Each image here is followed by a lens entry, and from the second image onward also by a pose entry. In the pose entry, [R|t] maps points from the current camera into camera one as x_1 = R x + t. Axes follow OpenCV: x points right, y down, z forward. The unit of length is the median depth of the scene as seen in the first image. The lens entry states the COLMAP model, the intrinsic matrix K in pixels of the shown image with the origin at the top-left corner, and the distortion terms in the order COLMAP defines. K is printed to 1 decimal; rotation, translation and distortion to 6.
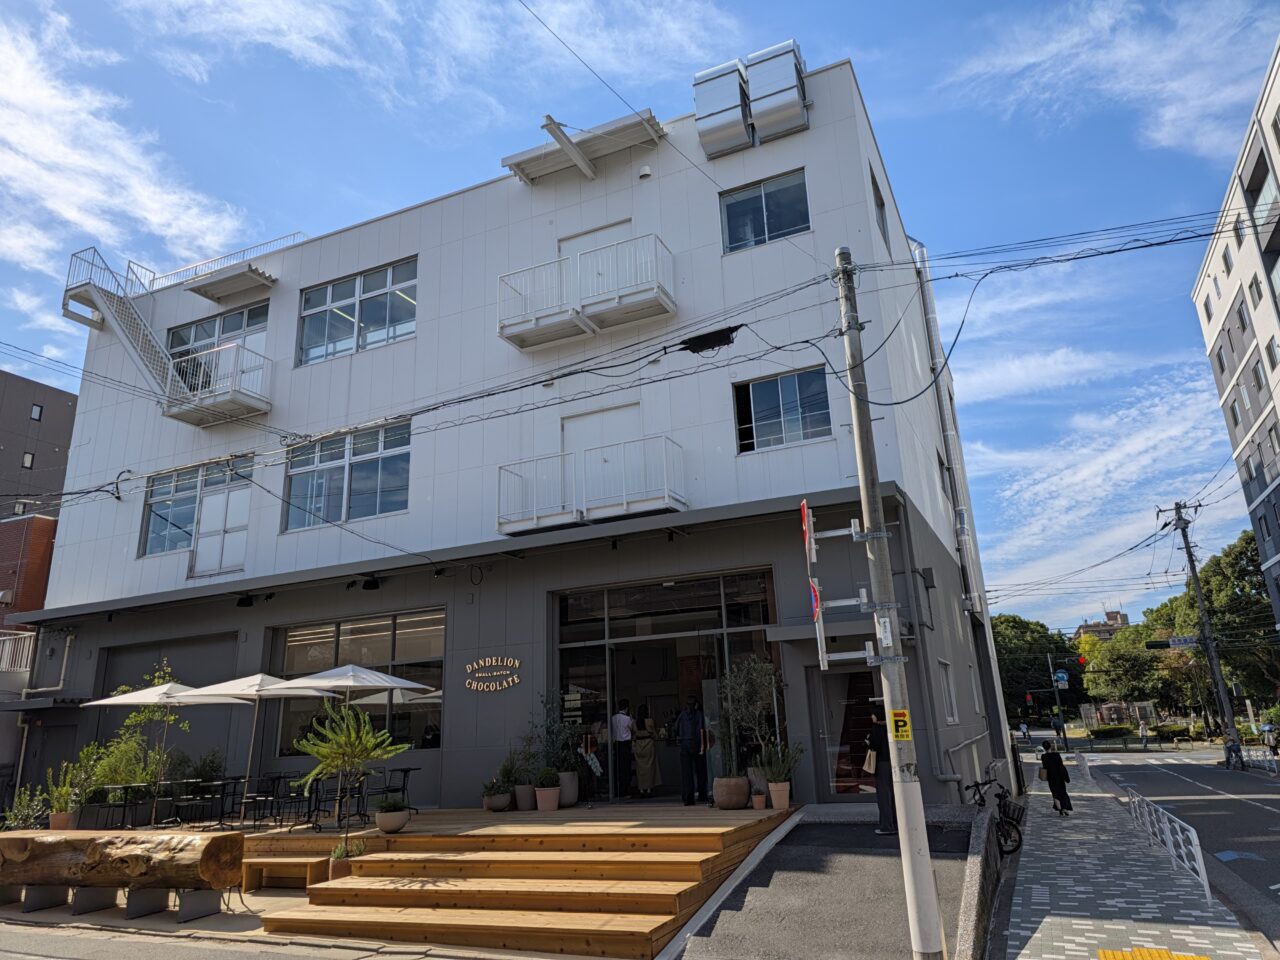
lens RADIAL K [[849.1, 0, 640.0], [0, 849.1, 480.0], [0, 0, 1]] dist [0.114617, -0.095043]
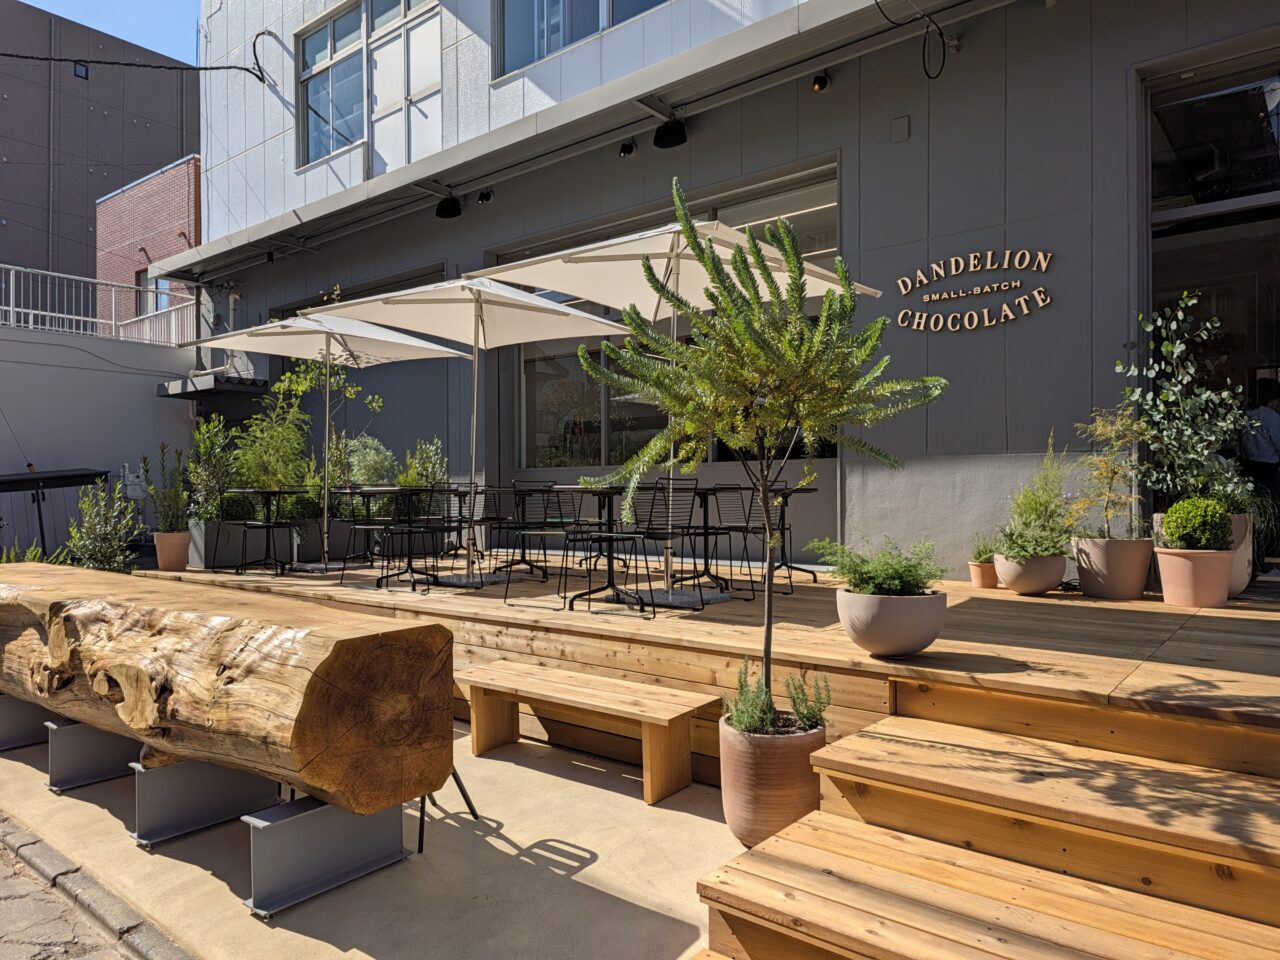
lens RADIAL K [[872.9, 0, 622.6], [0, 872.9, 478.5], [0, 0, 1]] dist [0.120718, -0.105723]
pose [[0.965718, 0.035001, -0.257221, -0.219338], [0.035847, 0.963395, 0.265678, 0.190014], [0.257105, -0.265791, 0.929114, 0.513043]]
